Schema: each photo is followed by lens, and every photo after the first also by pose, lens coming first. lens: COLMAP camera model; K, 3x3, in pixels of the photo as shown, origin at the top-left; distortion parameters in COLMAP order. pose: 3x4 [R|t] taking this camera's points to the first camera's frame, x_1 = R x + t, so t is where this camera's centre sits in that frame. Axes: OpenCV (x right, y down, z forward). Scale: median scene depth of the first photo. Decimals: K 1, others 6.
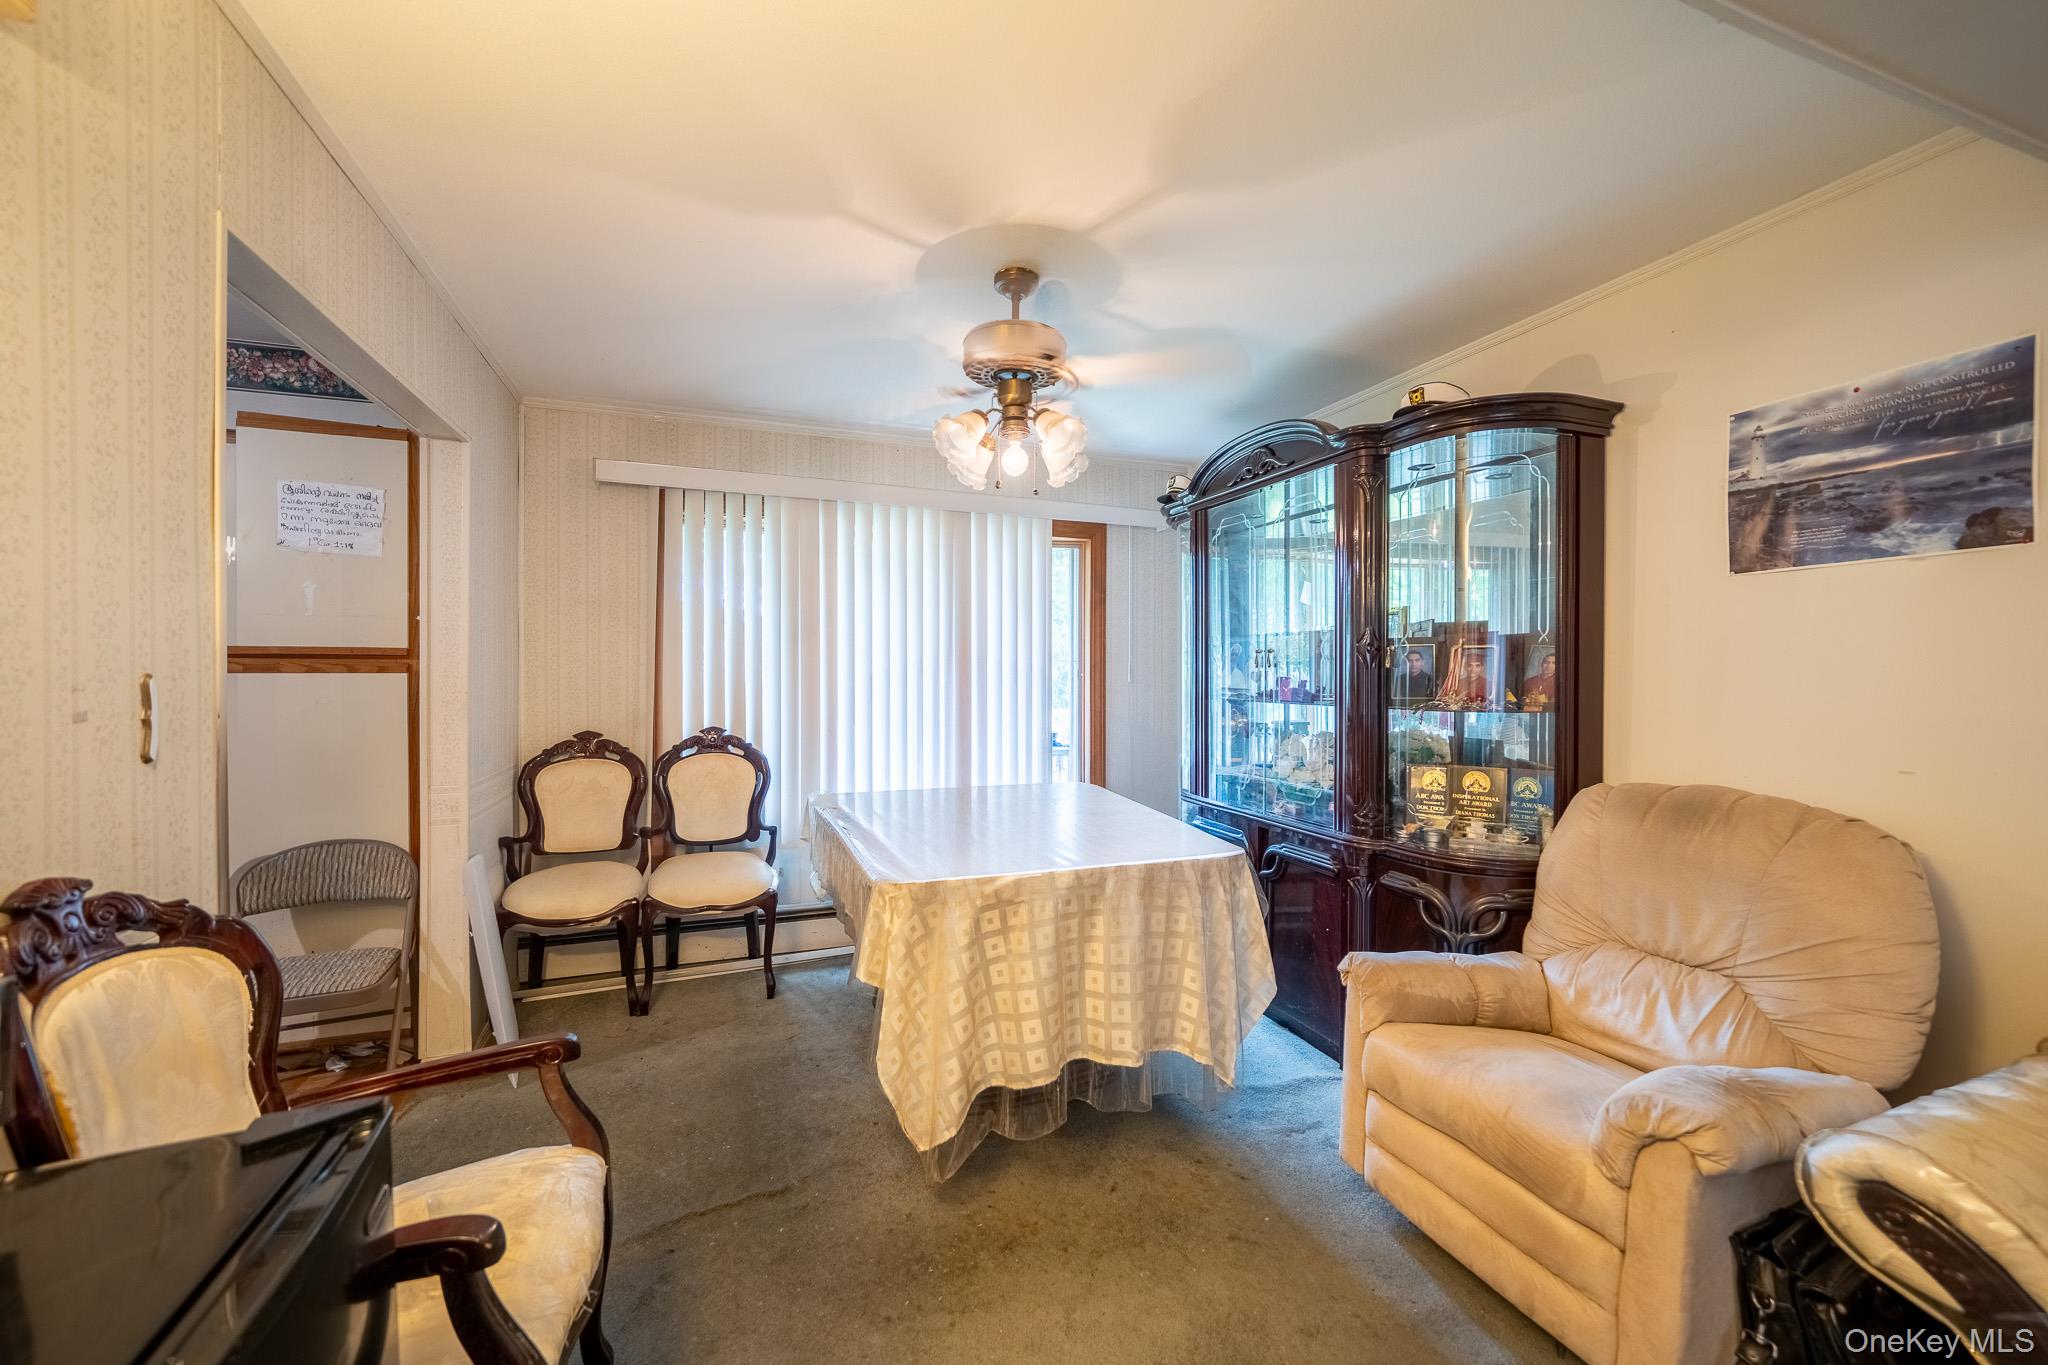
lens RADIAL K [[808.6, 0, 1036.4], [0, 808.6, 679.3], [0, 0, 1]] dist [0.009501, 0.000011]
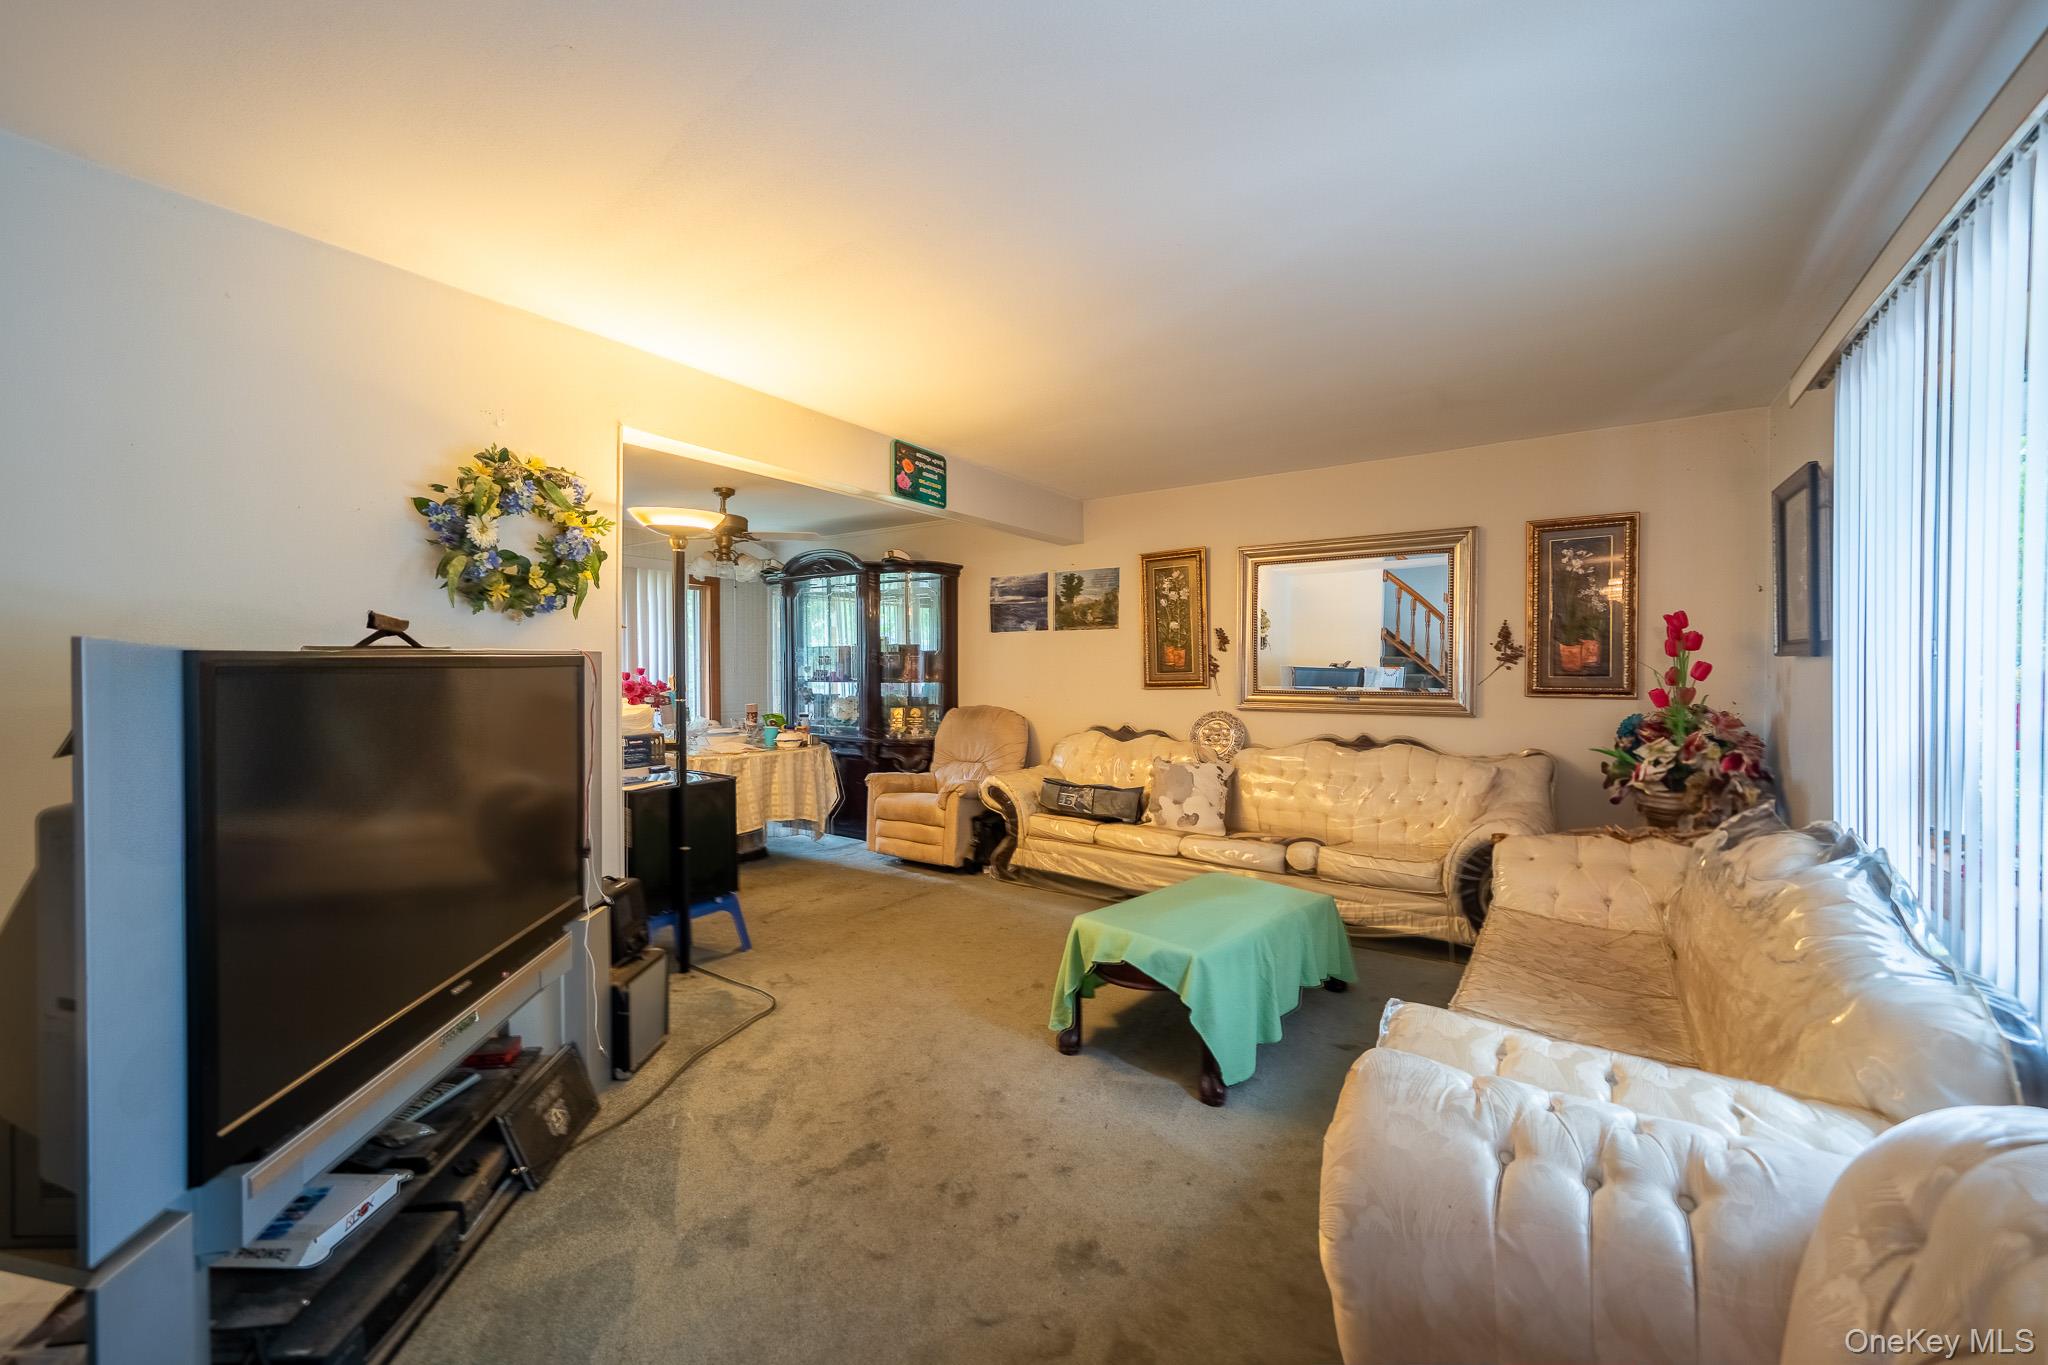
lens RADIAL K [[808.6, 0, 1036.4], [0, 808.6, 679.3], [0, 0, 1]] dist [0.009501, 0.000011]
pose [[0.822291, -0.012740, 0.568925, -0.562892], [0.006574, 0.999895, 0.012888, 0.000405], [-0.569029, -0.006858, 0.822289, -1.257191]]
